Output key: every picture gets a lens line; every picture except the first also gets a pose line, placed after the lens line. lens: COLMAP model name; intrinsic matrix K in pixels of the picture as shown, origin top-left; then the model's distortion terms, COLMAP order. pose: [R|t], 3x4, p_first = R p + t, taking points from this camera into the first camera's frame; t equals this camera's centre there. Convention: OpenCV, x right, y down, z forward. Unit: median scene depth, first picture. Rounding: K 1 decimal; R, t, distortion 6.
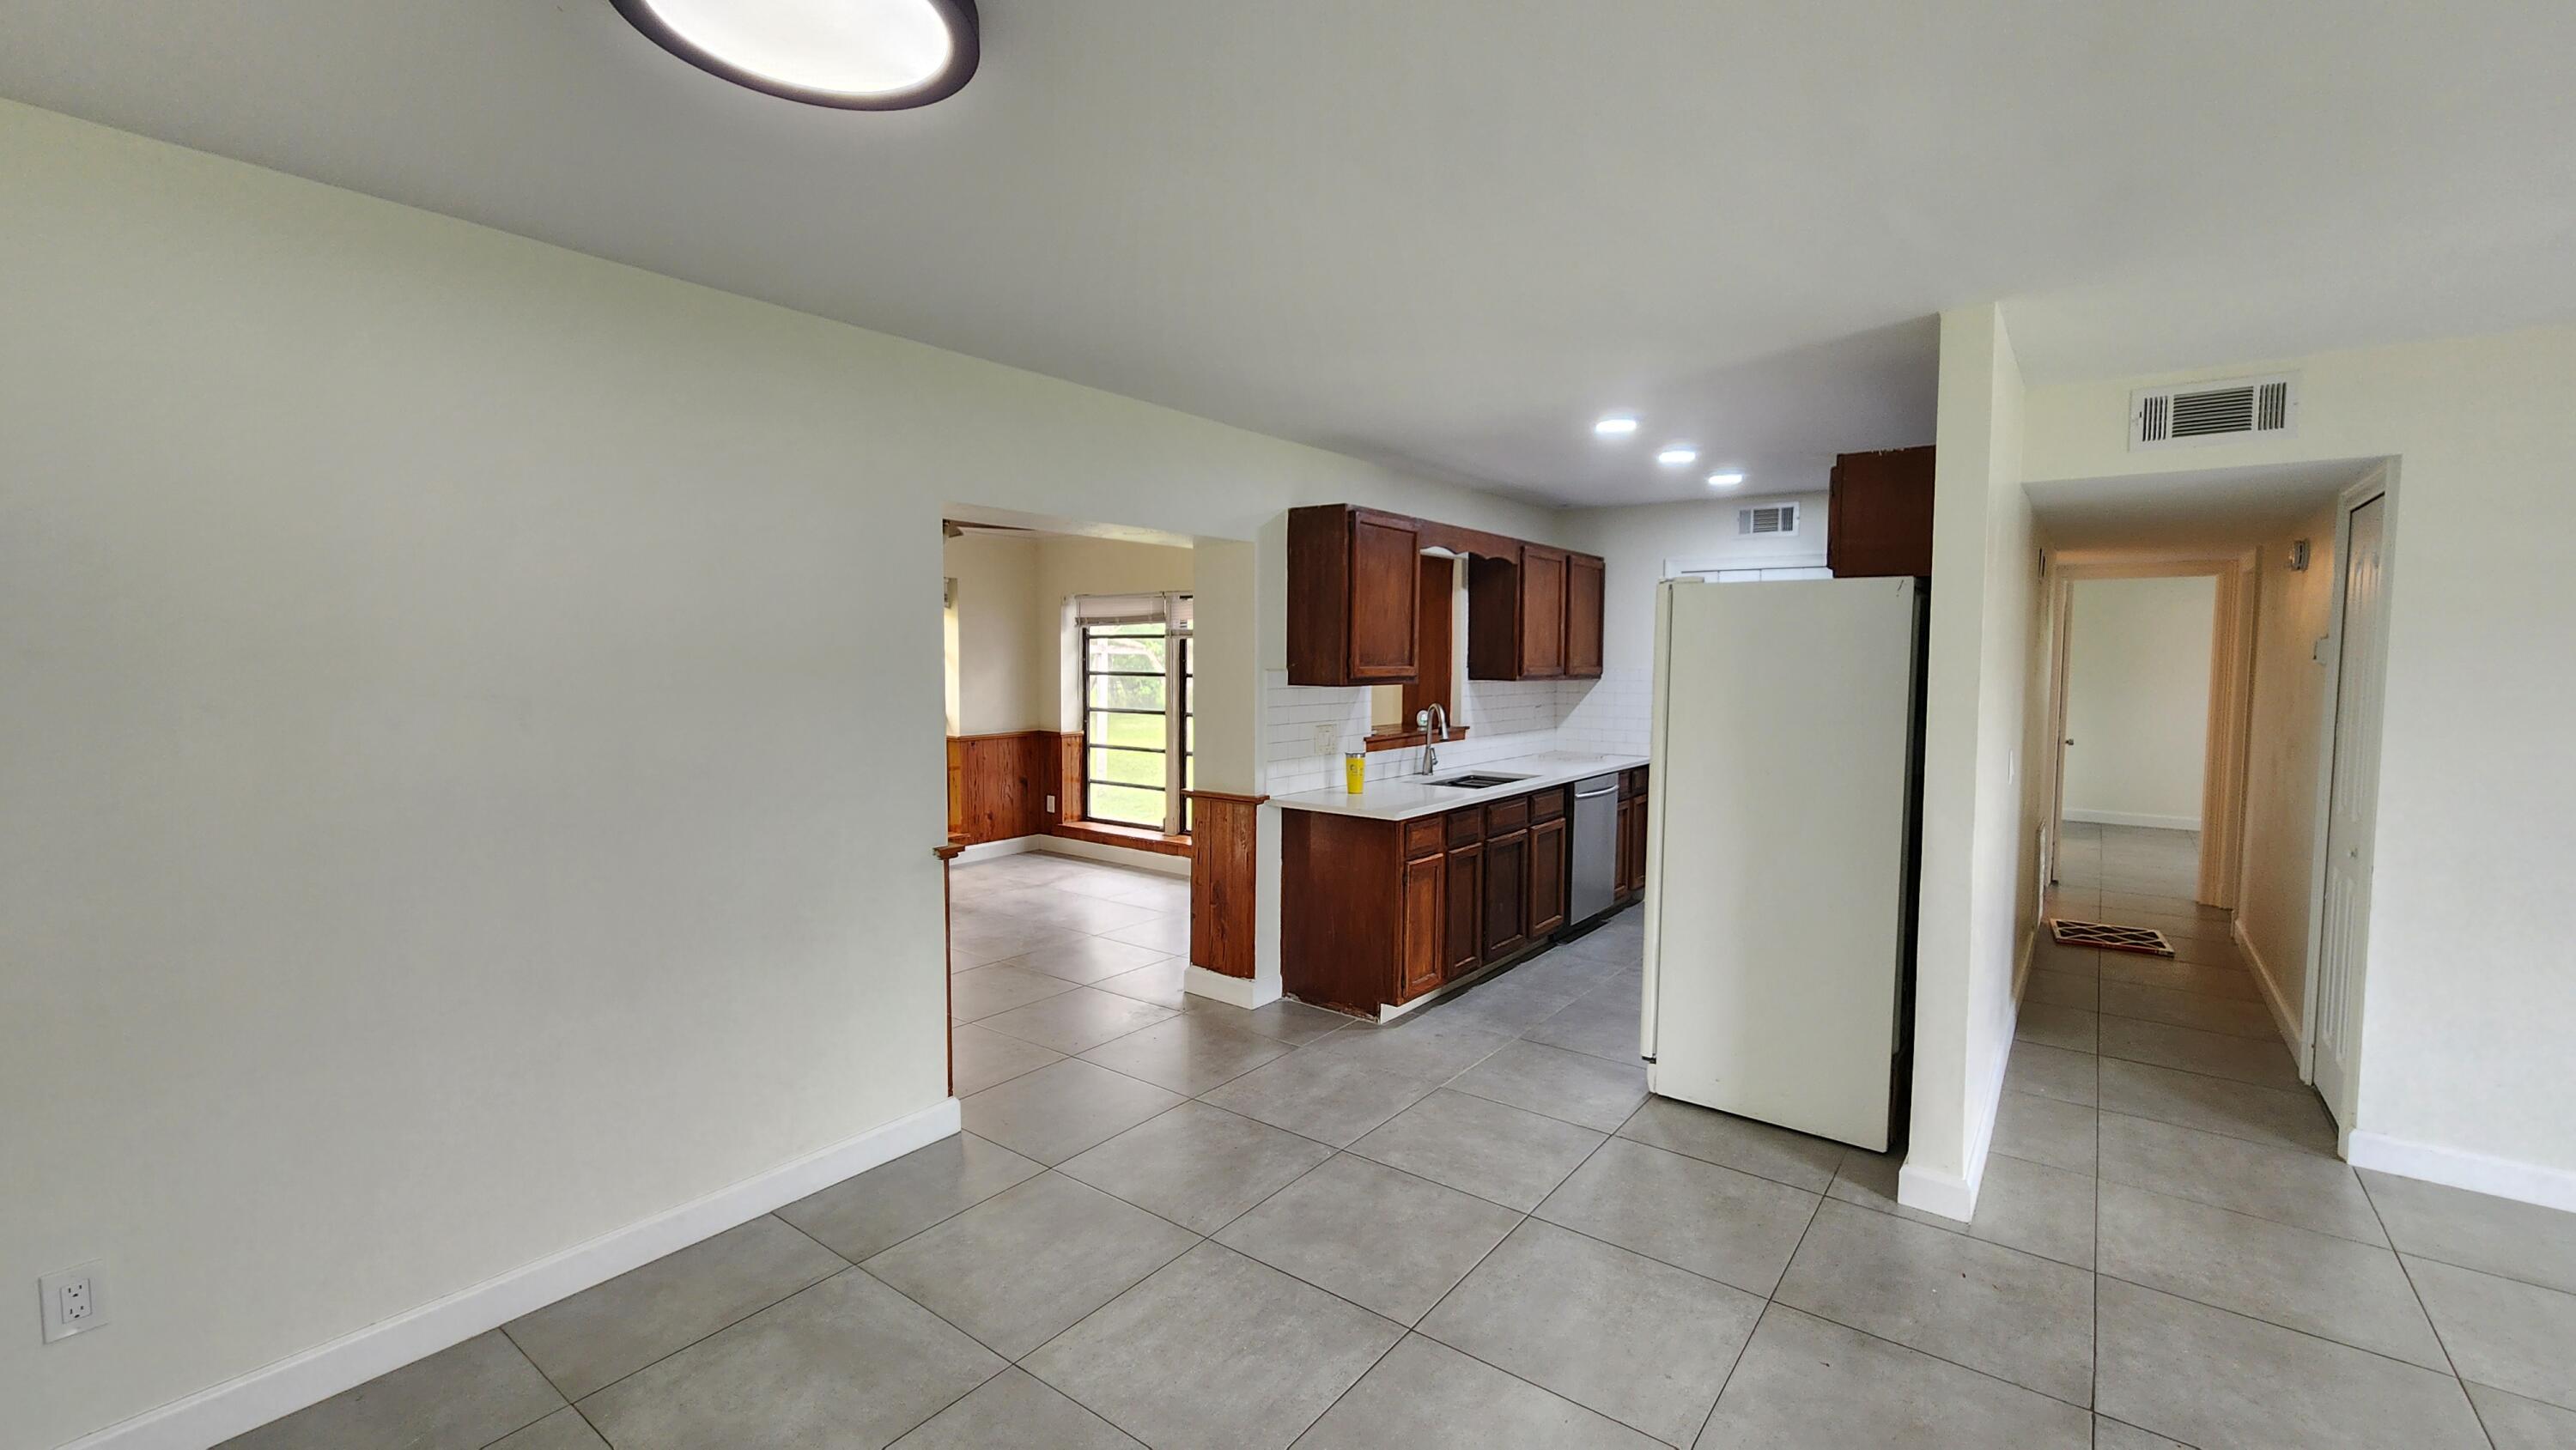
lens RADIAL K [[1066.1, 0, 1296.7], [0, 1066.1, 715.3], [0, 0, 1]] dist [0.000775, 0.000544]
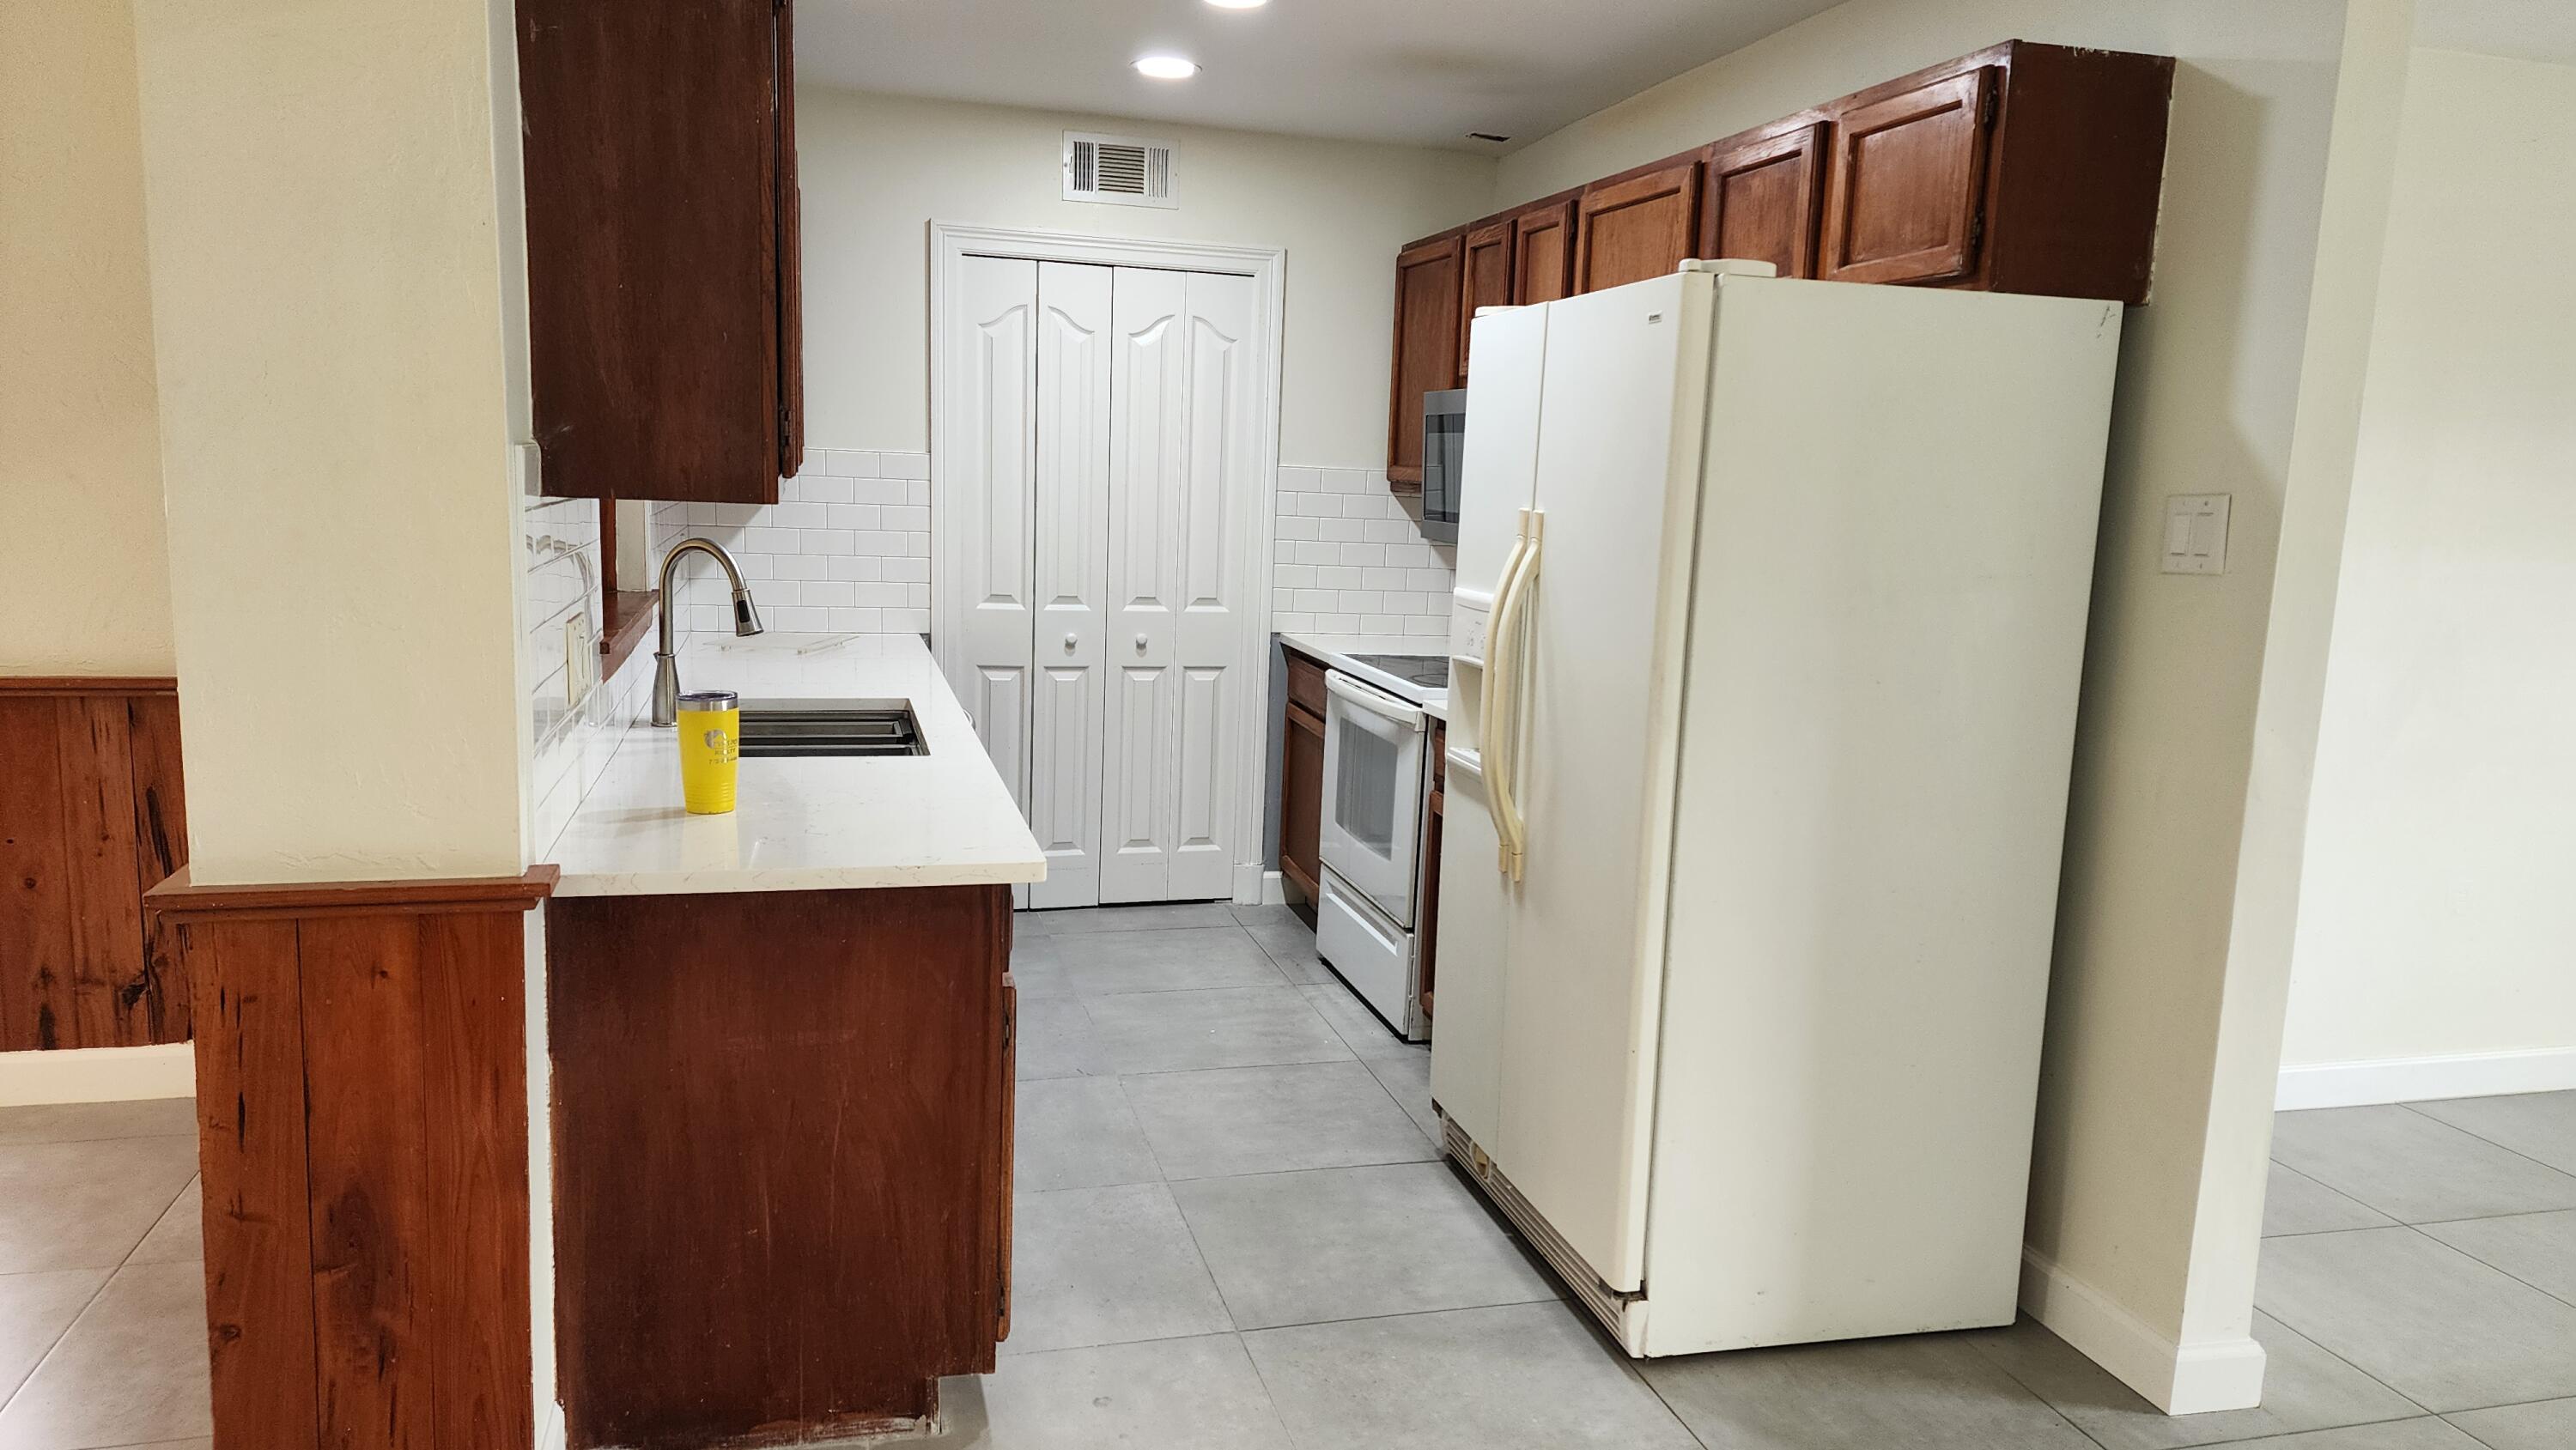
lens RADIAL K [[1718.4, 0, 1283.7], [0, 1718.4, 733.7], [0, 0, 1]] dist [0.077973, -0.066686]
pose [[0.614629, -0.108429, 0.781328, -0.279093], [0.011769, 0.991658, 0.128360, -0.022072], [-0.788728, -0.069699, 0.610778, 0.538806]]
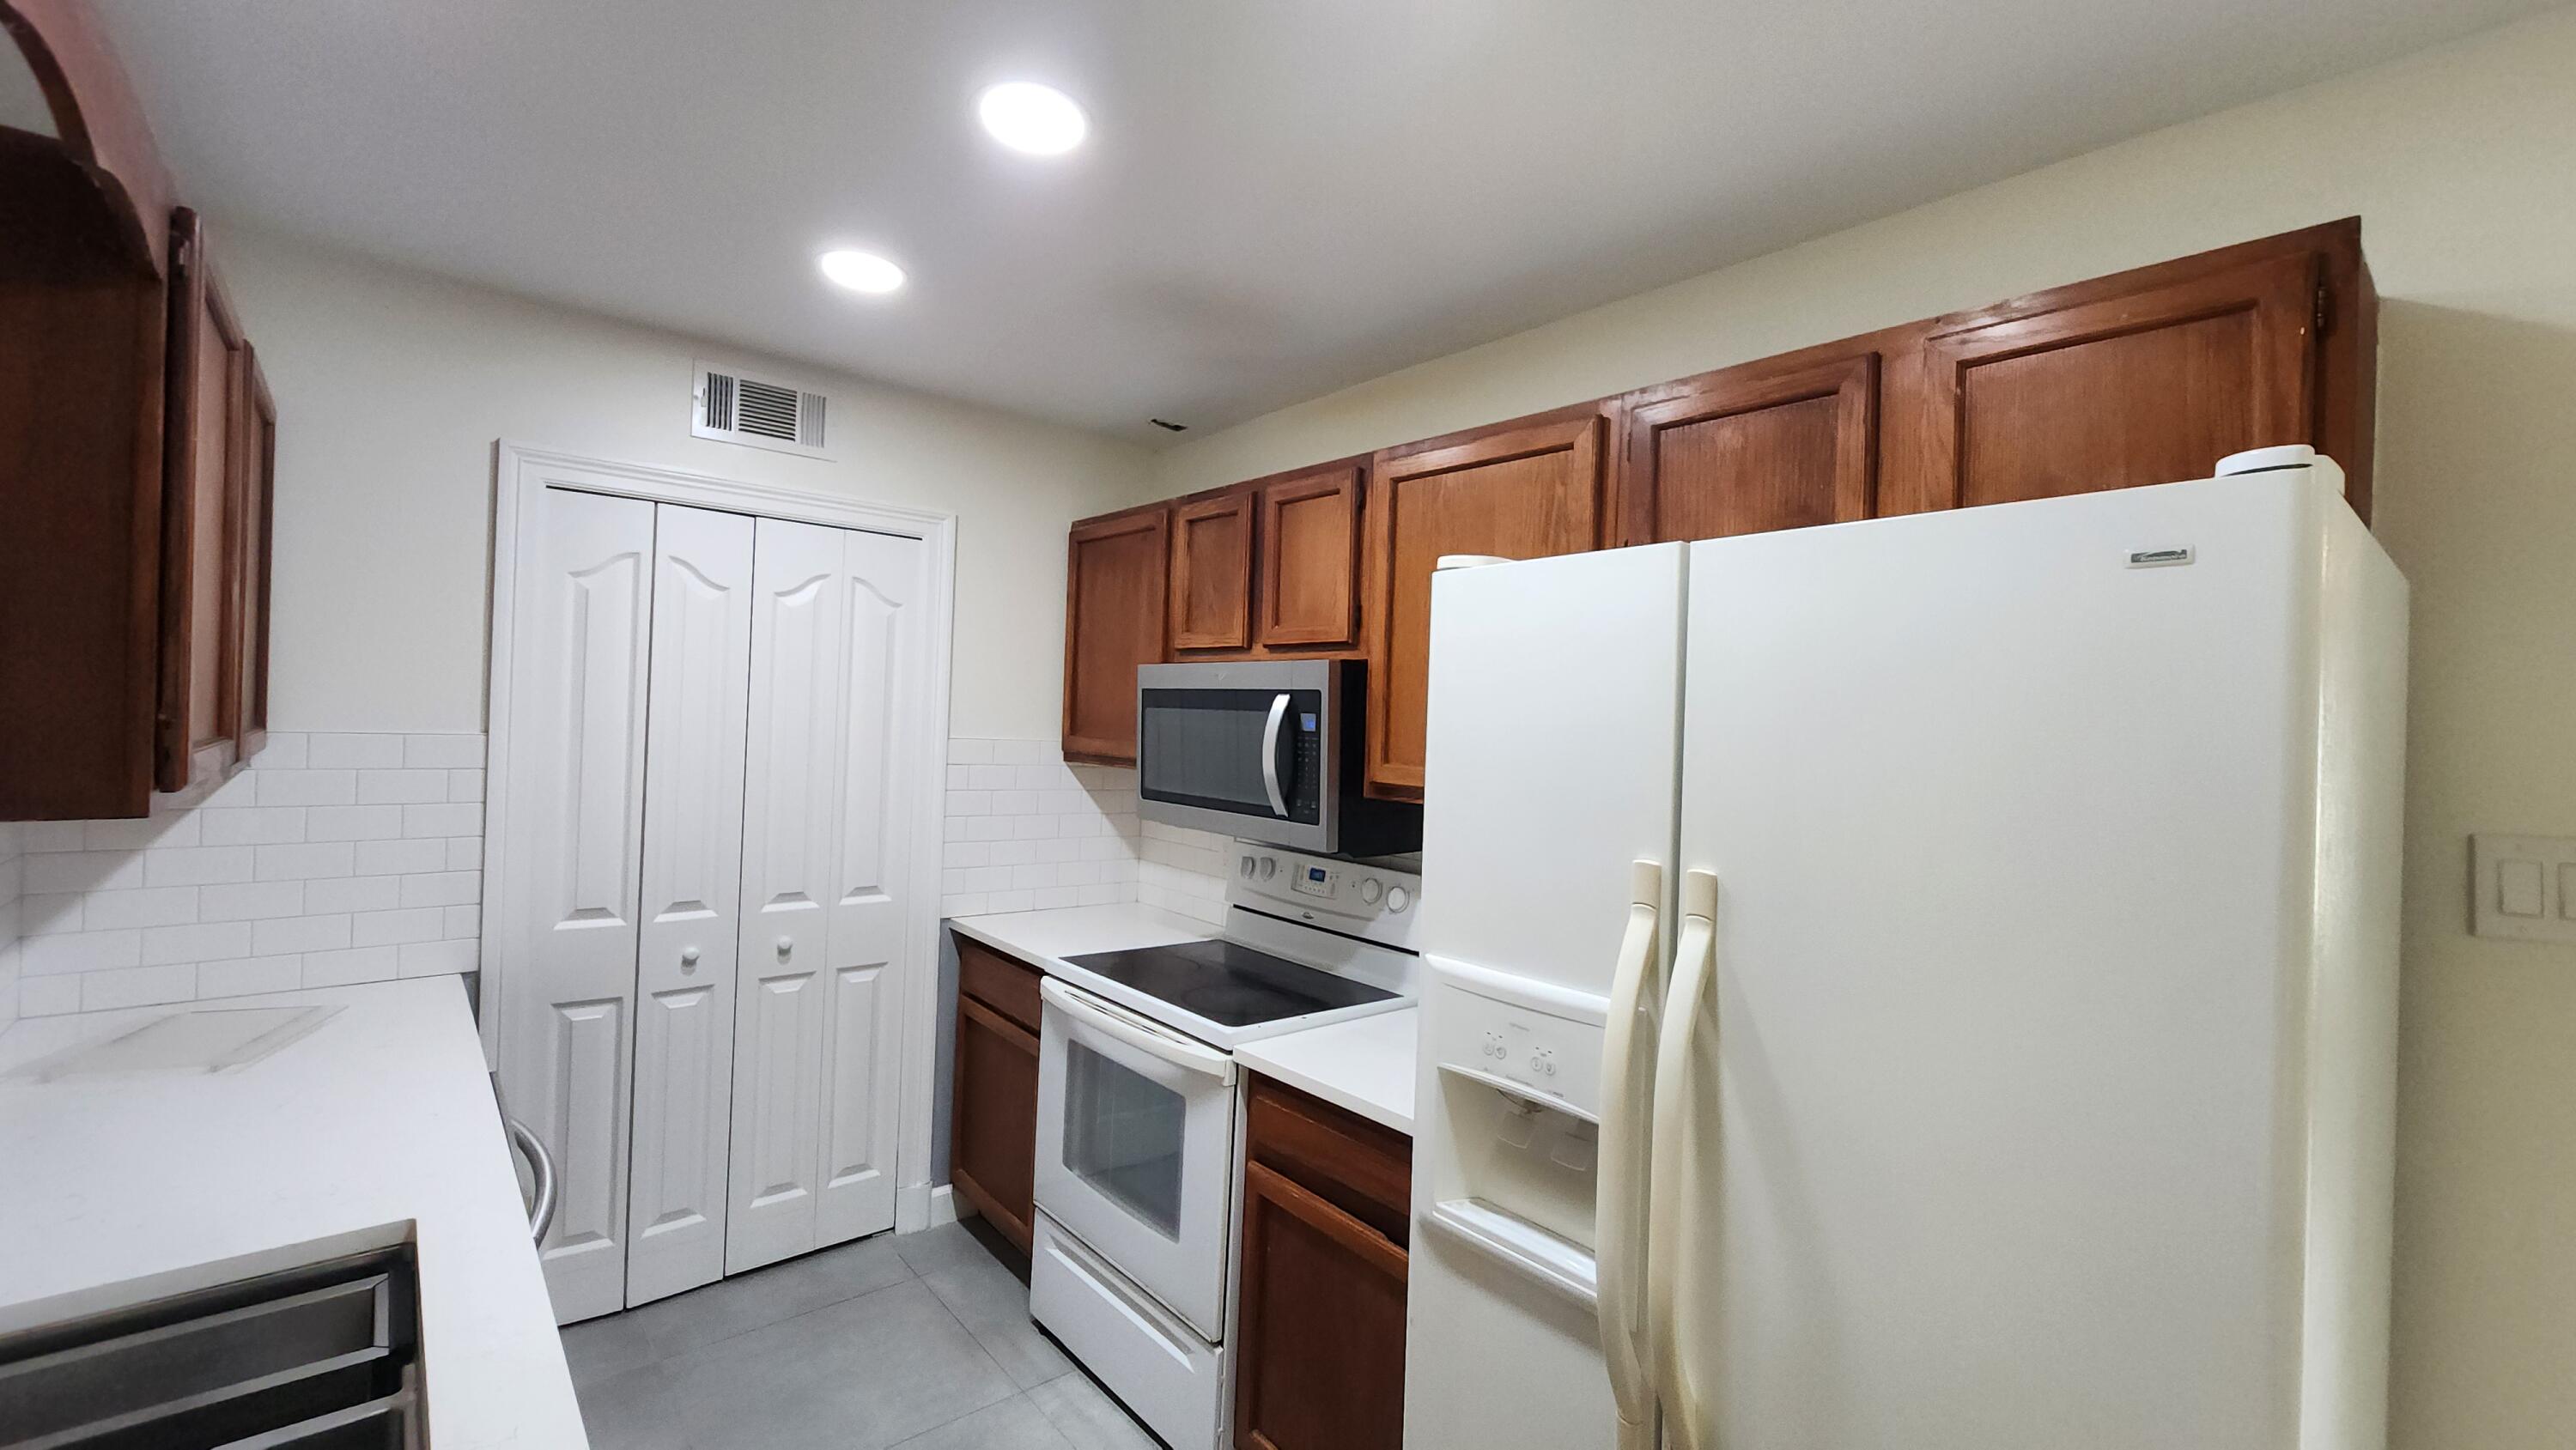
lens RADIAL K [[1066.1, 0, 1302.9], [0, 1066.1, 714.2], [0, 0, 1]] dist [0.000775, 0.000544]
pose [[0.210795, 0.004074, 0.977522, 0.053627], [0.020728, 0.999748, -0.008637, -0.058710], [-0.977310, 0.022082, 0.210657, 0.921372]]
